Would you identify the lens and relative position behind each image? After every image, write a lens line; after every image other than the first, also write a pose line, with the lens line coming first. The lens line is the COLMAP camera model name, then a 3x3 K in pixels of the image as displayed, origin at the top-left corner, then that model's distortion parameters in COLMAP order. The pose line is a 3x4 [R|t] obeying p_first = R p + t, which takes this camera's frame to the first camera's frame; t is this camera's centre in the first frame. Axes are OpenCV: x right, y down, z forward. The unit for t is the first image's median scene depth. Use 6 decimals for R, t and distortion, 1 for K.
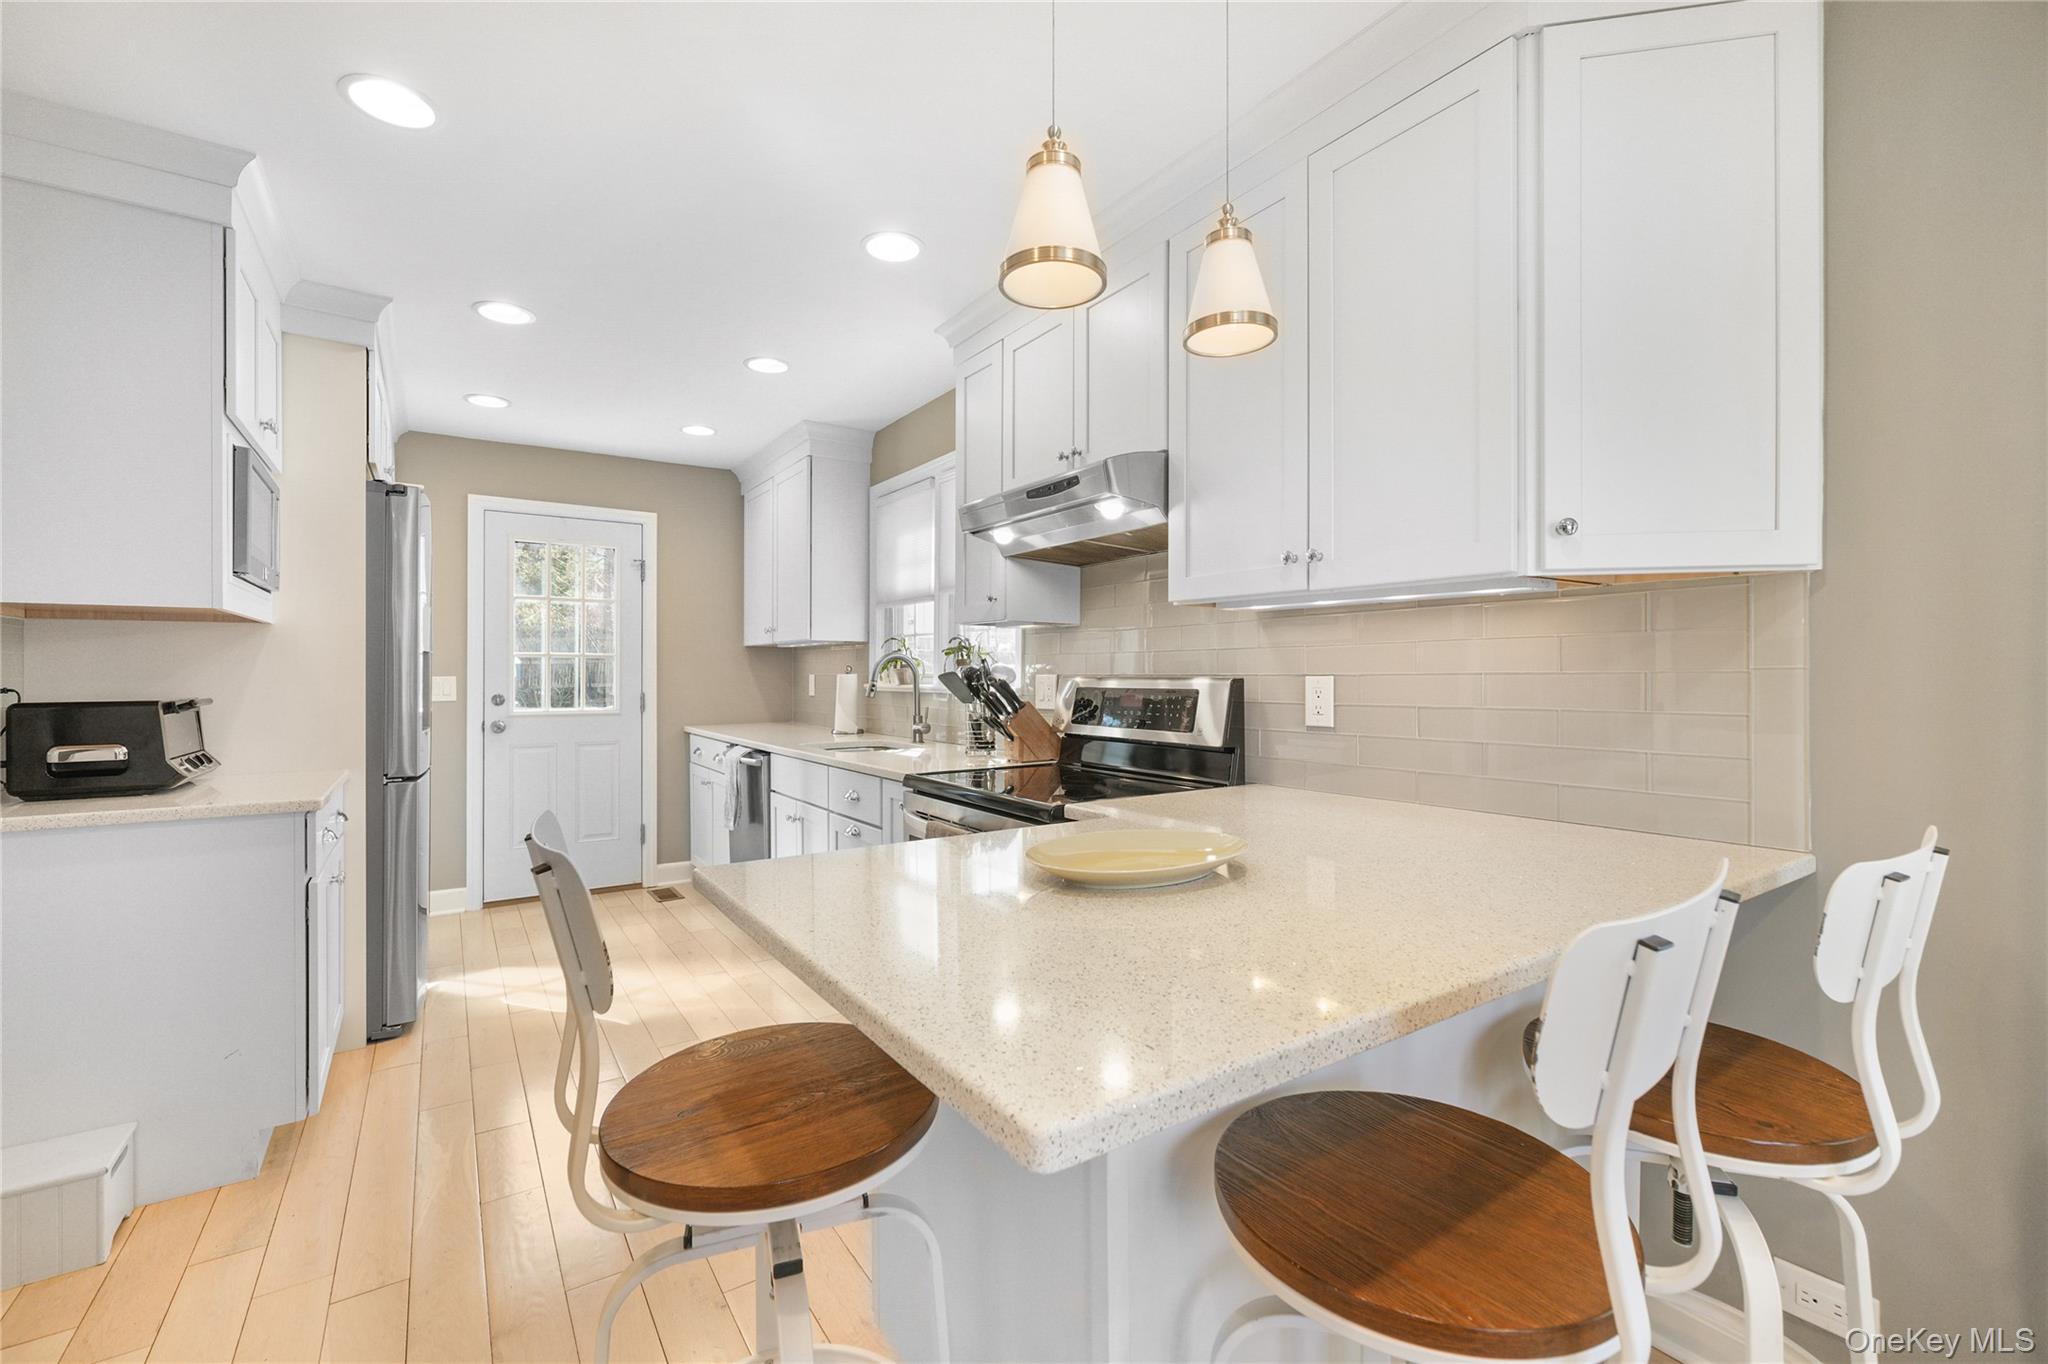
lens RADIAL K [[871.1, 0, 1013.1], [0, 871.1, 674.7], [0, 0, 1]] dist [-0.000115, 0.000060]
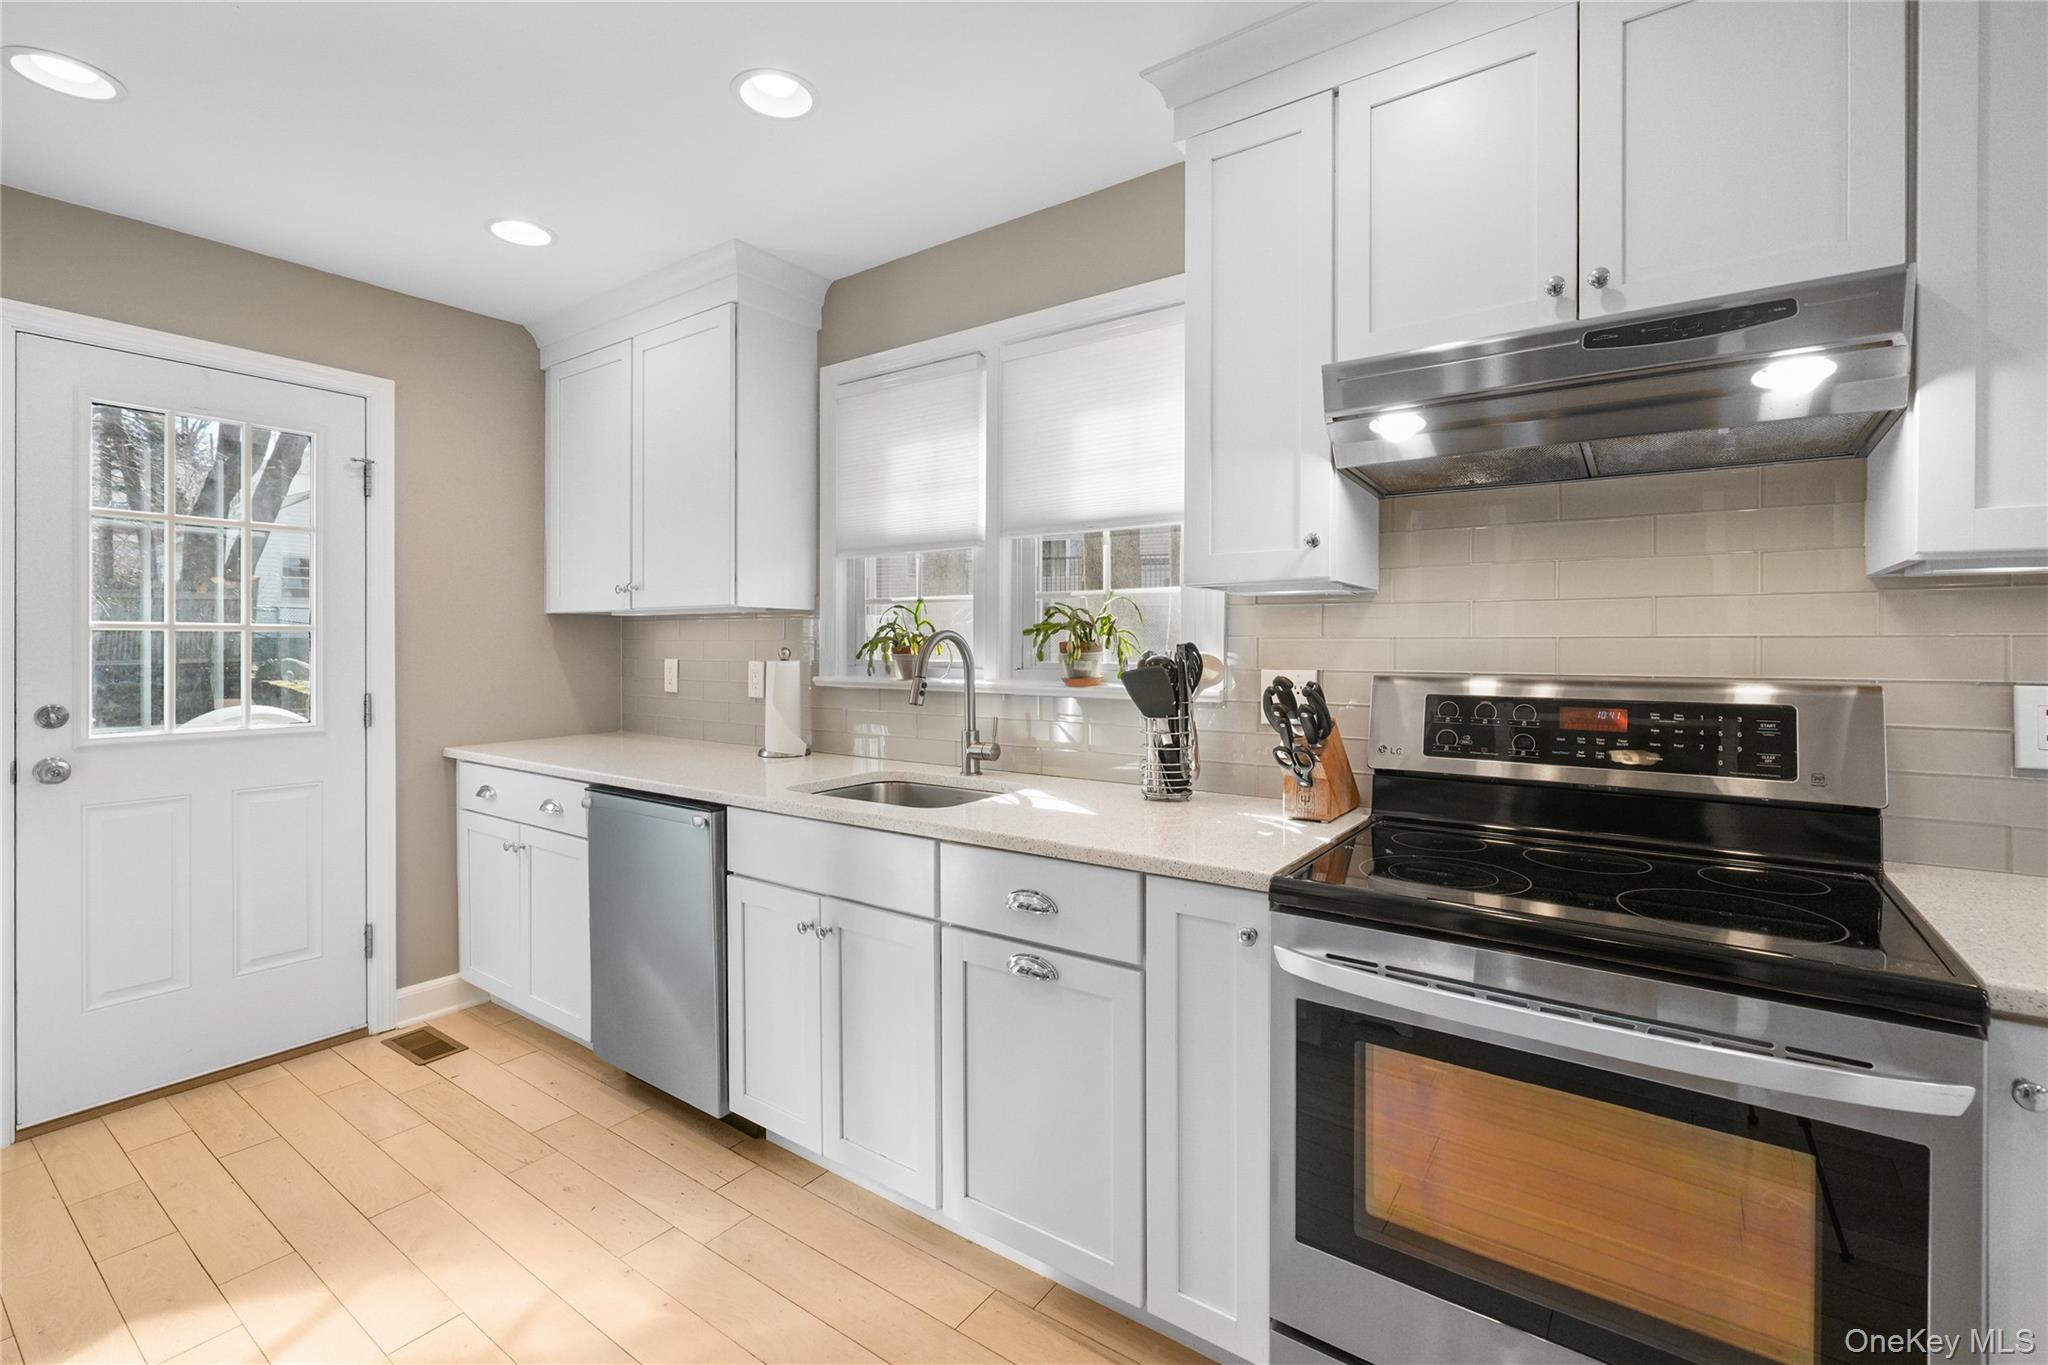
lens RADIAL K [[906.7, 0, 1010.7], [0, 906.7, 650.0], [0, 0, 1]] dist [0.000009, 0.000206]
pose [[0.935638, -0.002250, 0.352955, -0.349785], [-0.000269, 0.999975, 0.007088, -0.017450], [-0.352962, -0.006727, 0.935614, 0.430294]]
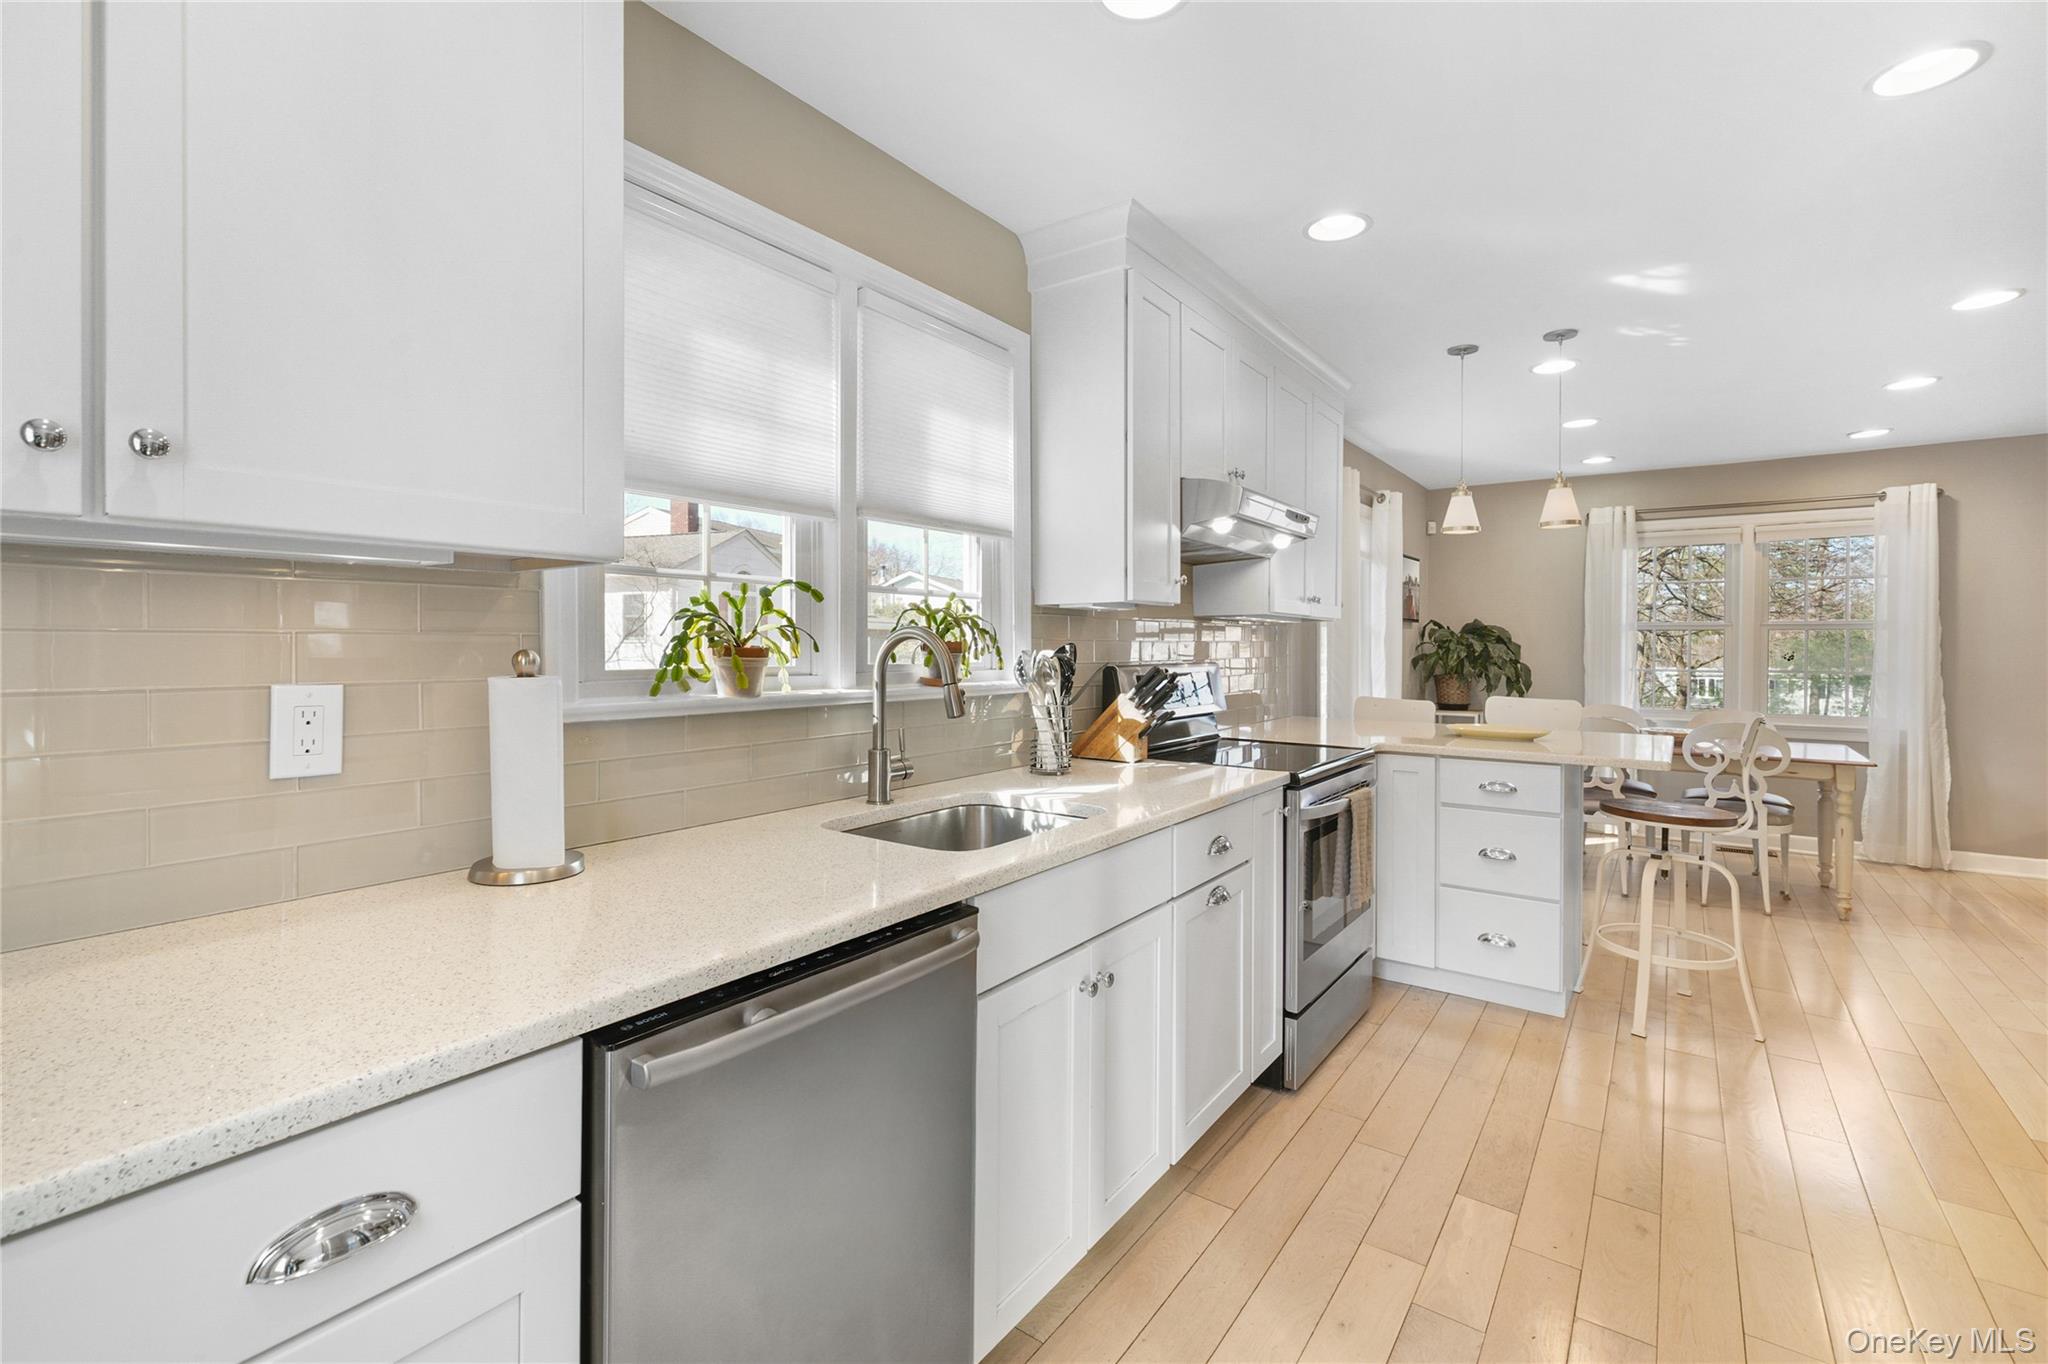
lens RADIAL K [[906.7, 0, 1010.7], [0, 906.7, 649.5], [0, 0, 1]] dist [0.000009, 0.000206]
pose [[-0.352116, -0.006298, 0.935935, -0.705530], [-0.002908, 0.999980, 0.005635, -0.016502], [-0.935952, -0.000737, -0.352127, 1.247986]]
